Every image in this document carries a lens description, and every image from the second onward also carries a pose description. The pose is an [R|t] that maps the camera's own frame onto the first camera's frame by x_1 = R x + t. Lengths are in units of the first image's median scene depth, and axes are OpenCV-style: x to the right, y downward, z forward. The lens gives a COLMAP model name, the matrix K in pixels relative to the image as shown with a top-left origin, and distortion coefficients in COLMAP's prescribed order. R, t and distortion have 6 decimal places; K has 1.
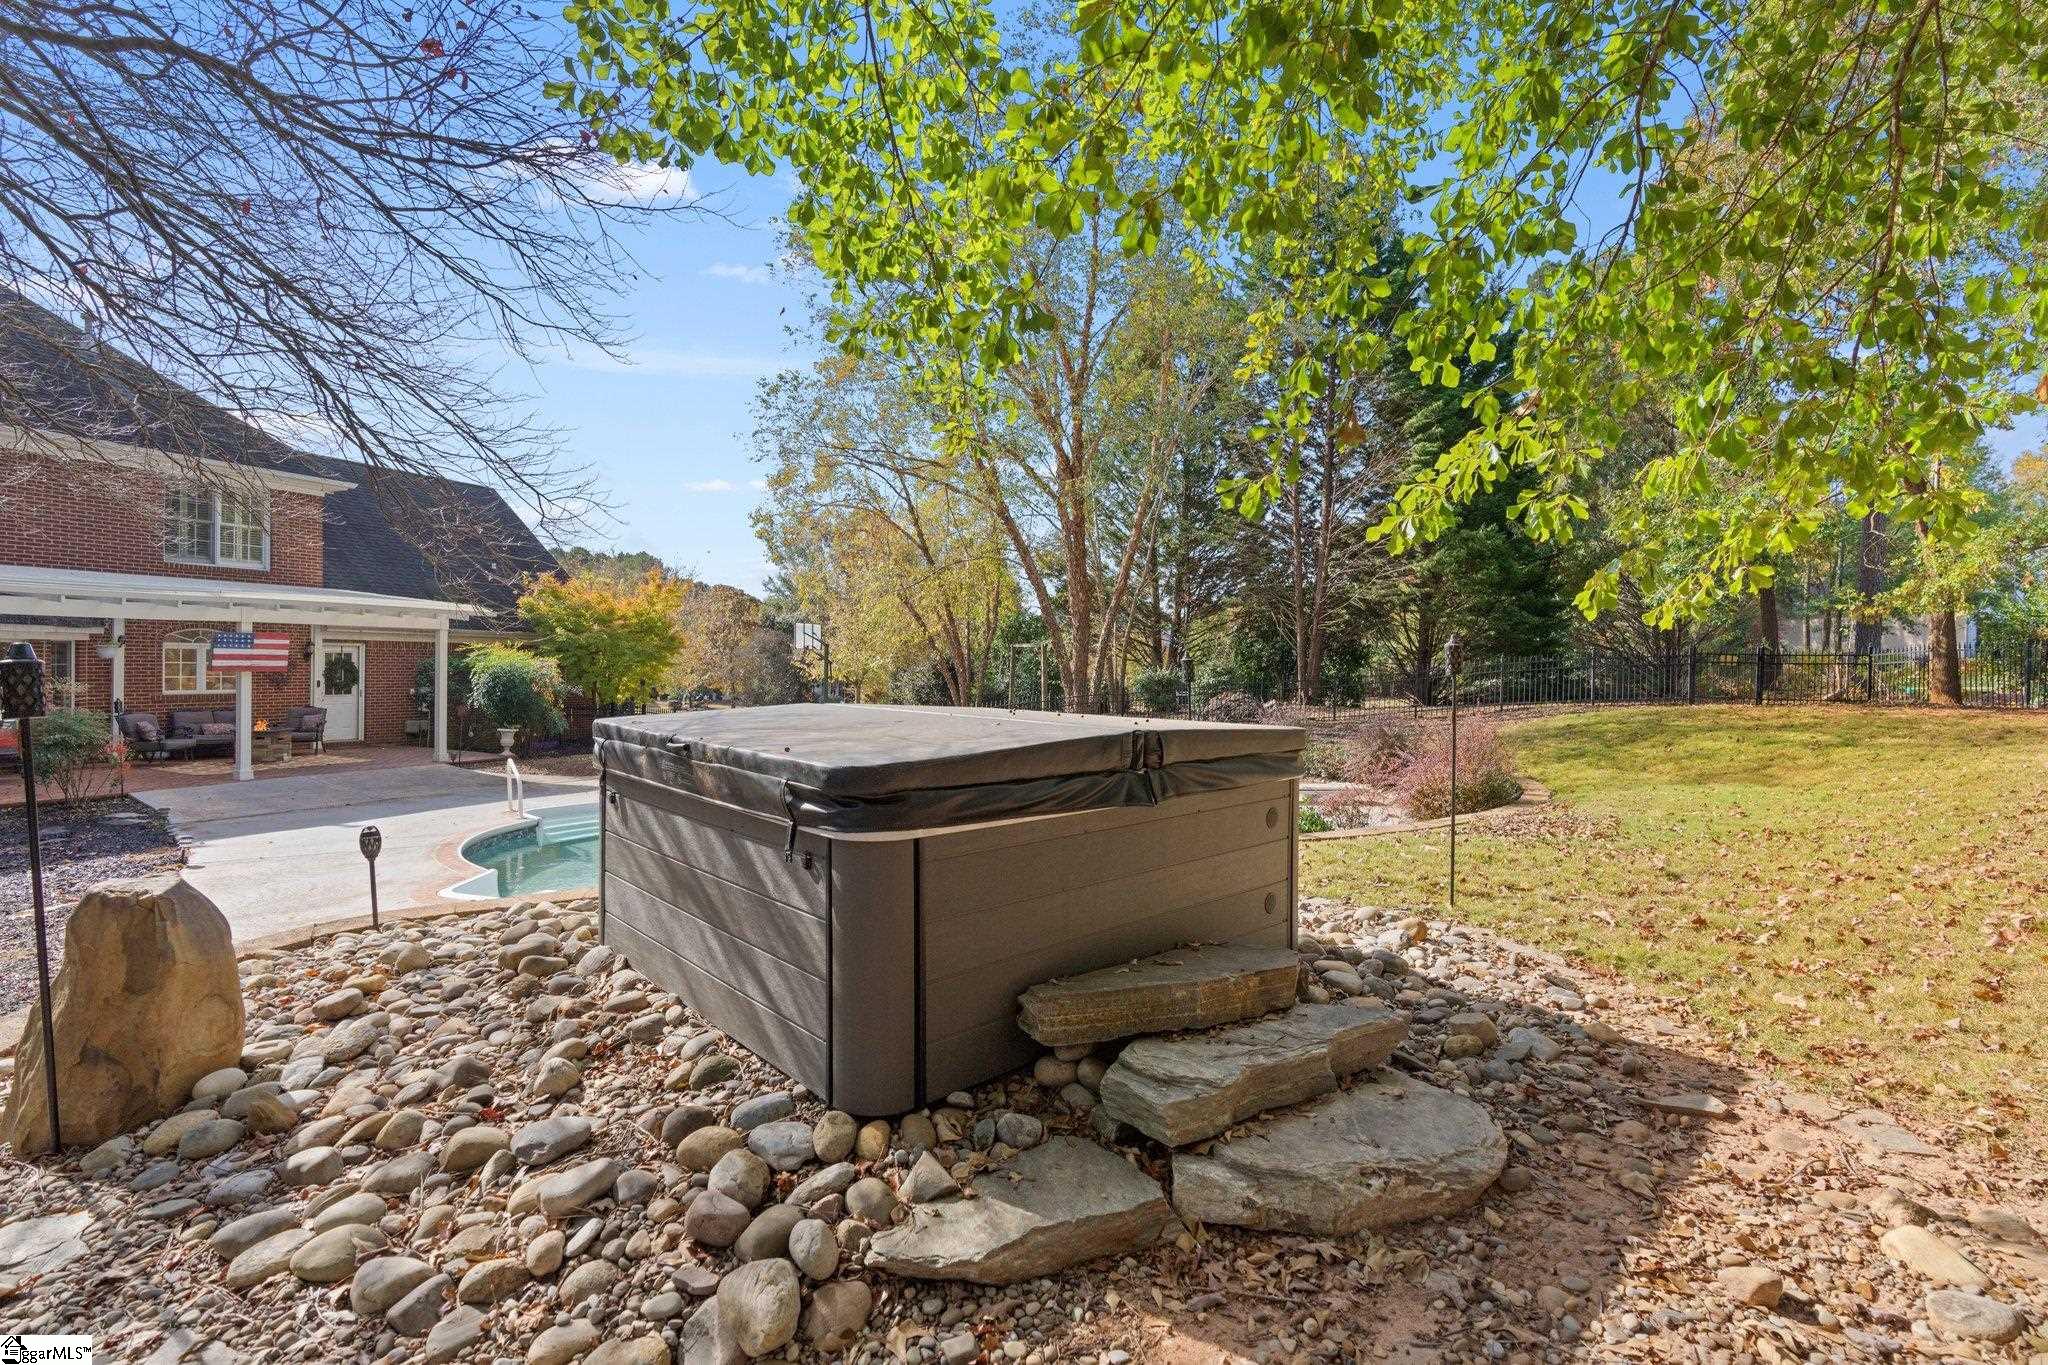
lens RADIAL K [[930.8, 0, 1028.2], [0, 930.8, 674.8], [0, 0, 1]] dist [-0.003002, 0.000954]
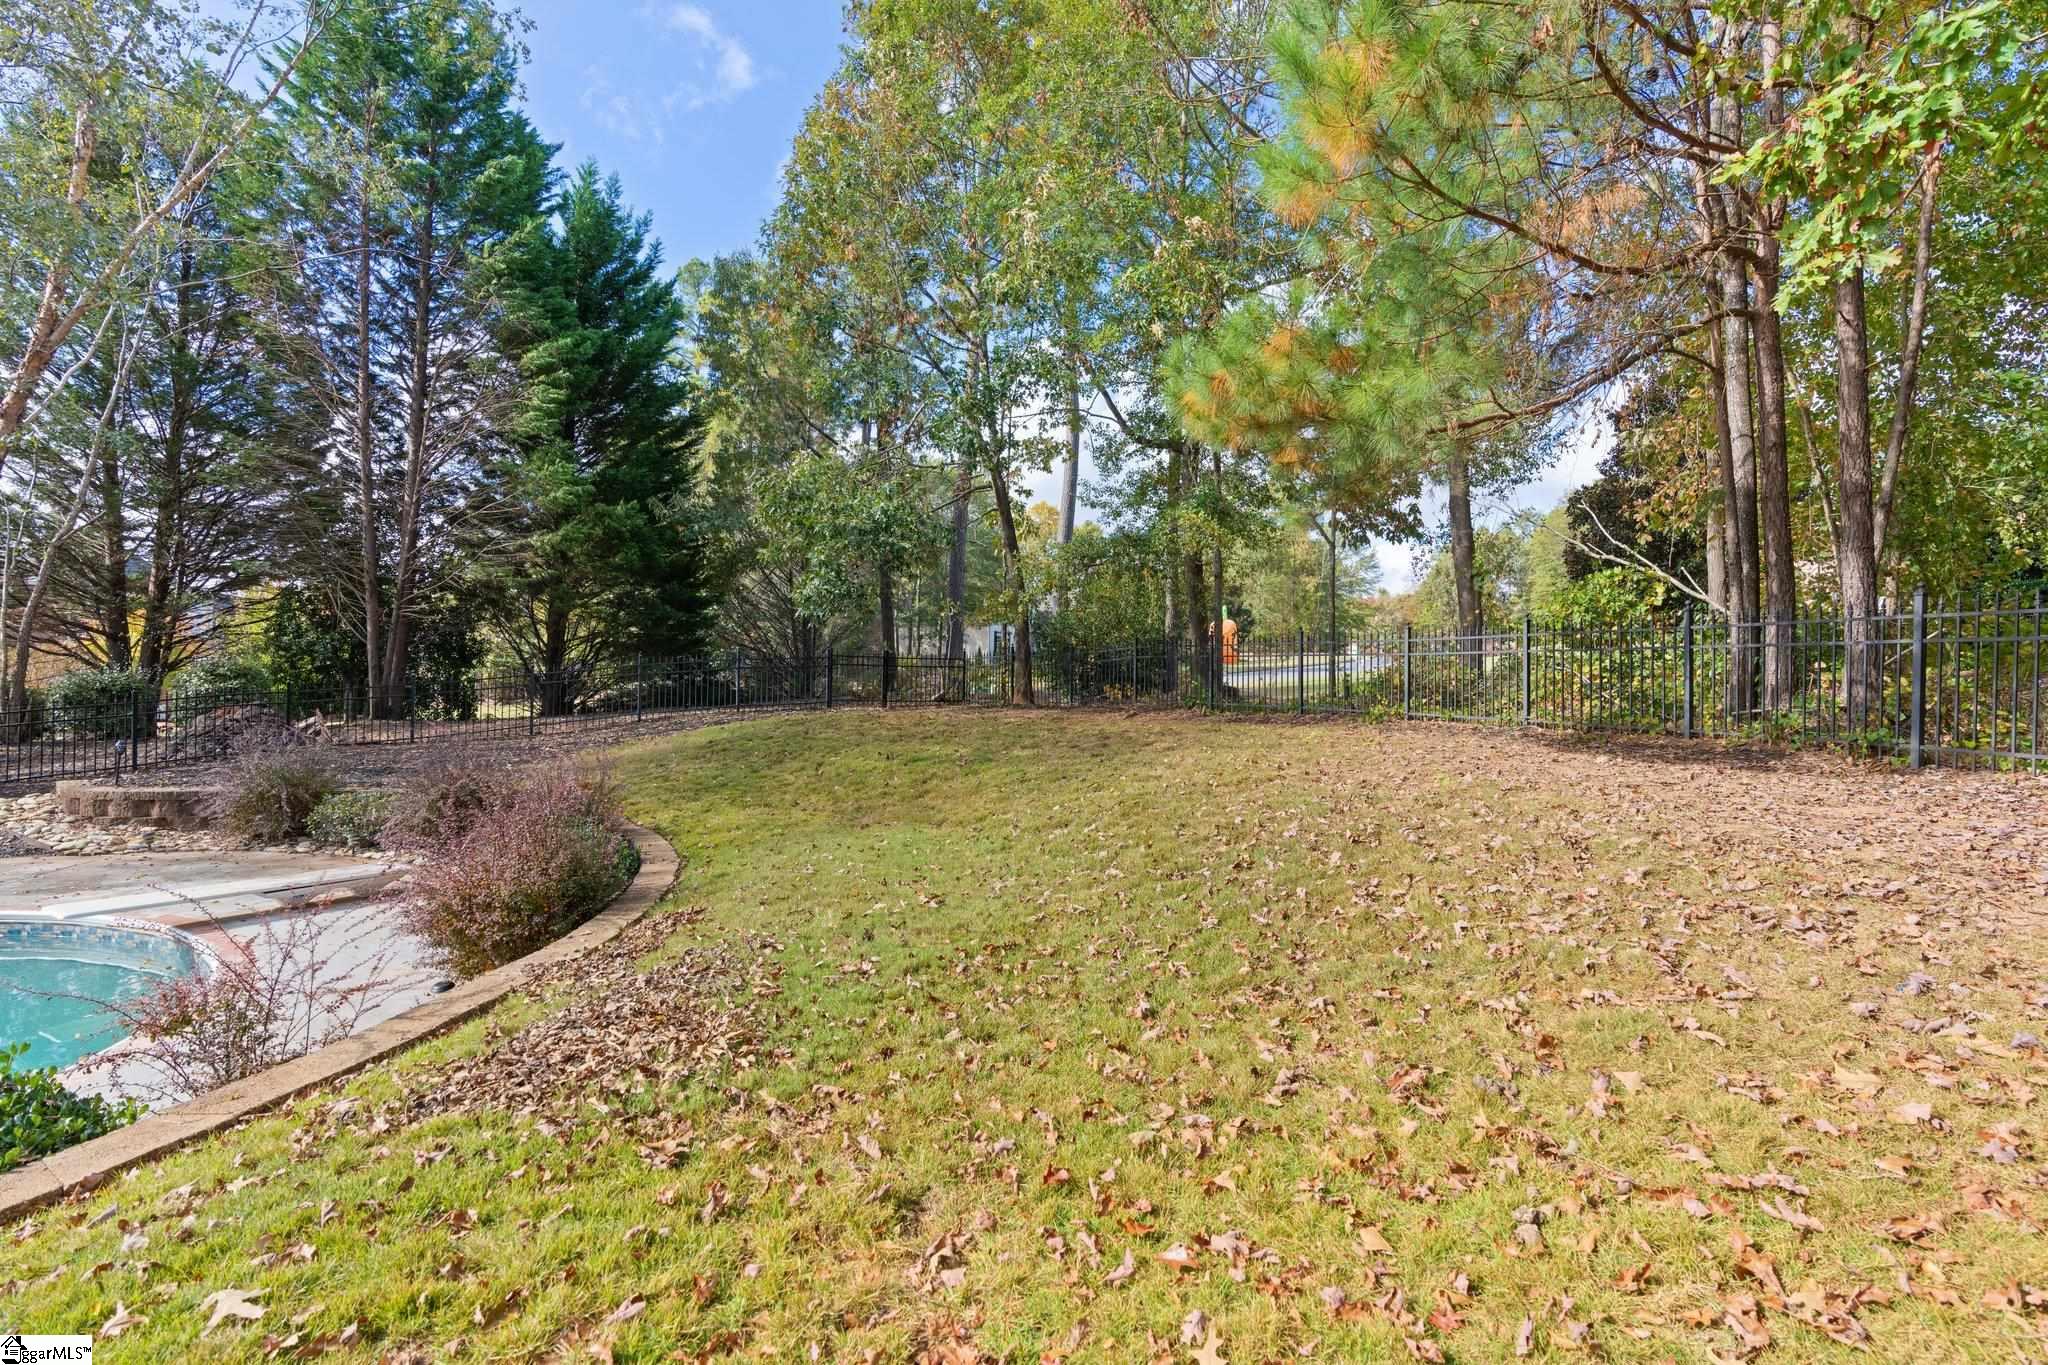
lens RADIAL K [[930.8, 0, 1026.3], [0, 930.8, 675.7], [0, 0, 1]] dist [-0.003002, 0.000954]
pose [[0.663948, -0.003779, 0.747769, 0.101025], [0.002140, 0.999993, 0.003154, -0.003419], [-0.747776, -0.000493, 0.663951, 0.163725]]
